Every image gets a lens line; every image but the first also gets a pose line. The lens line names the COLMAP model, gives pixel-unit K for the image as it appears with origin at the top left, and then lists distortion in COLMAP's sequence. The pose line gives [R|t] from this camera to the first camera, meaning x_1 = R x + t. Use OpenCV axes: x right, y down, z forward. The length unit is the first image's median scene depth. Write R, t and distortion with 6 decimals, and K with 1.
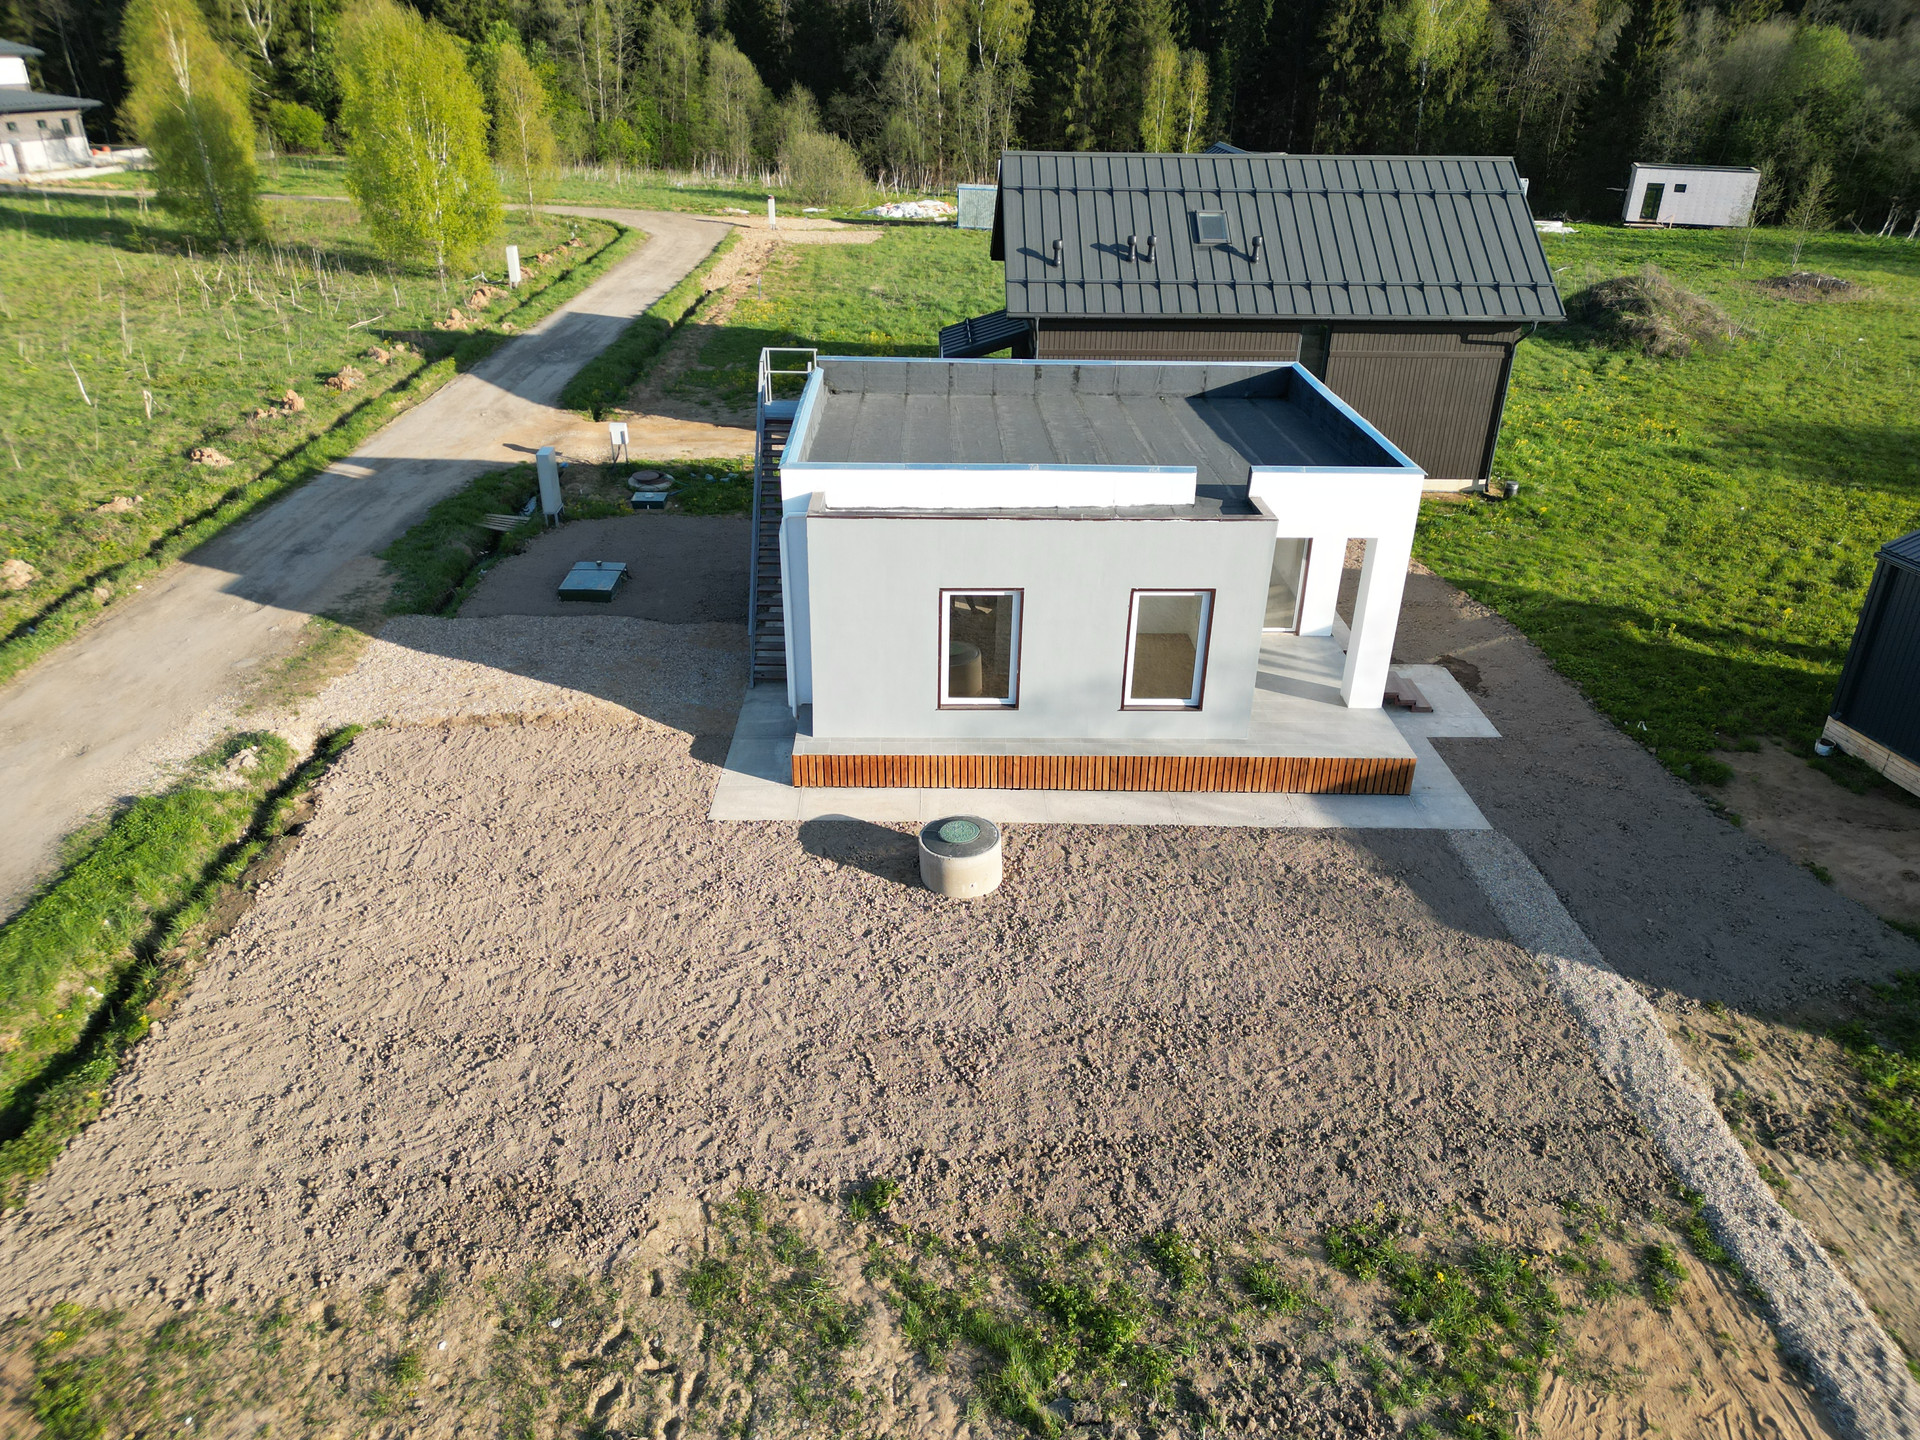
lens RADIAL K [[1338.1, 0, 963.4], [0, 1338.1, 711.2], [0, 0, 1]] dist [0.065590, -0.061155]
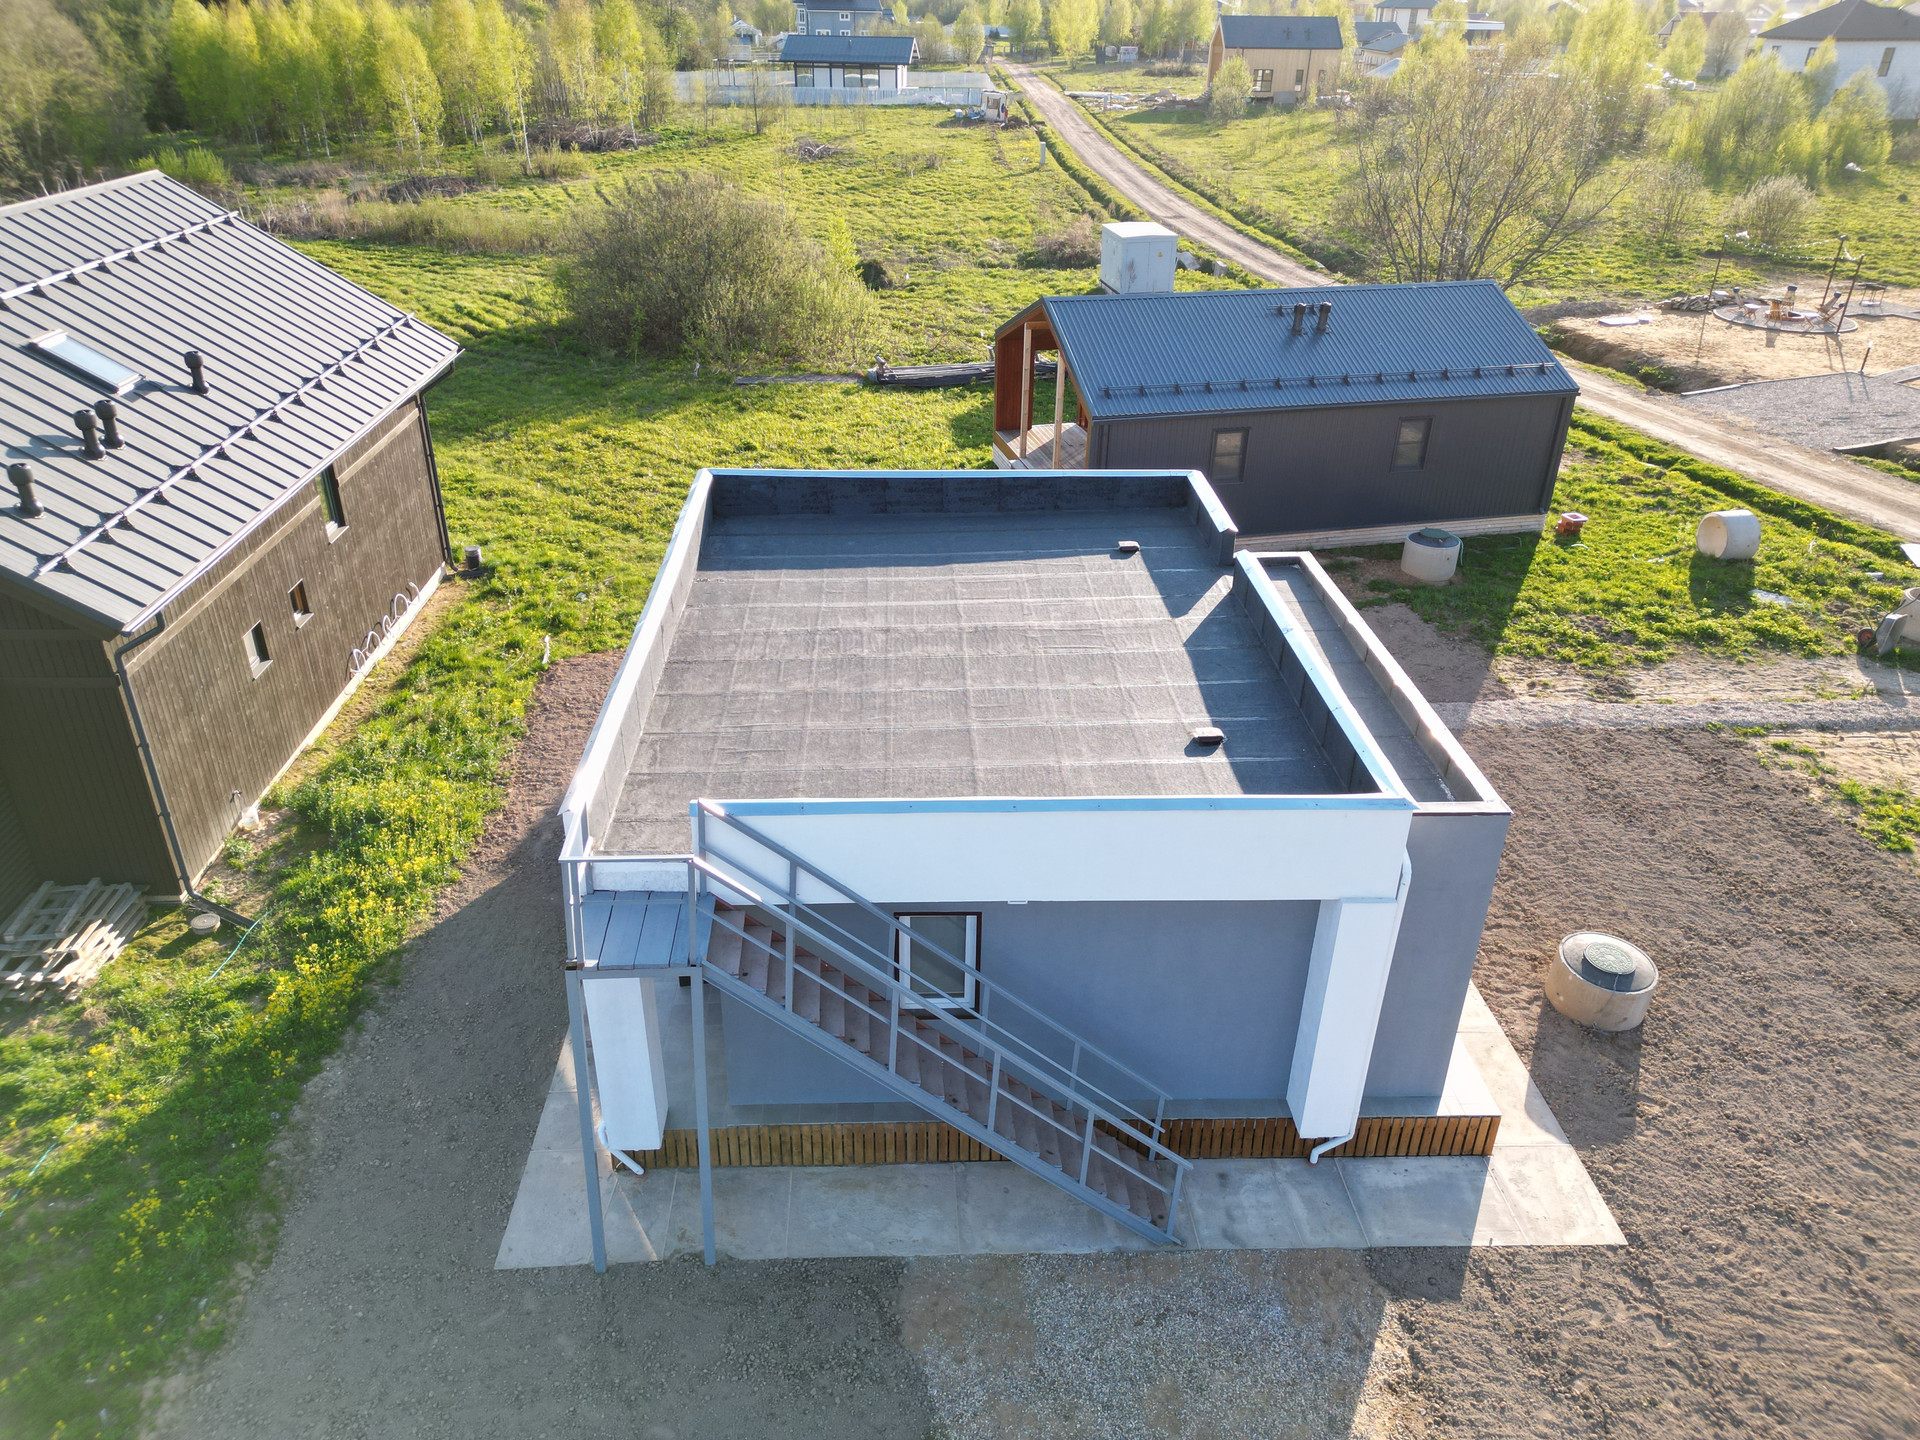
lens RADIAL K [[1338.1, 0, 963.4], [0, 1338.1, 711.2], [0, 0, 1]] dist [0.065590, -0.061155]
pose [[-0.027796, -0.487669, 0.872586, -0.588148], [0.426420, 0.783729, 0.451592, -0.532117], [-0.904098, 0.384641, 0.186168, 0.968488]]
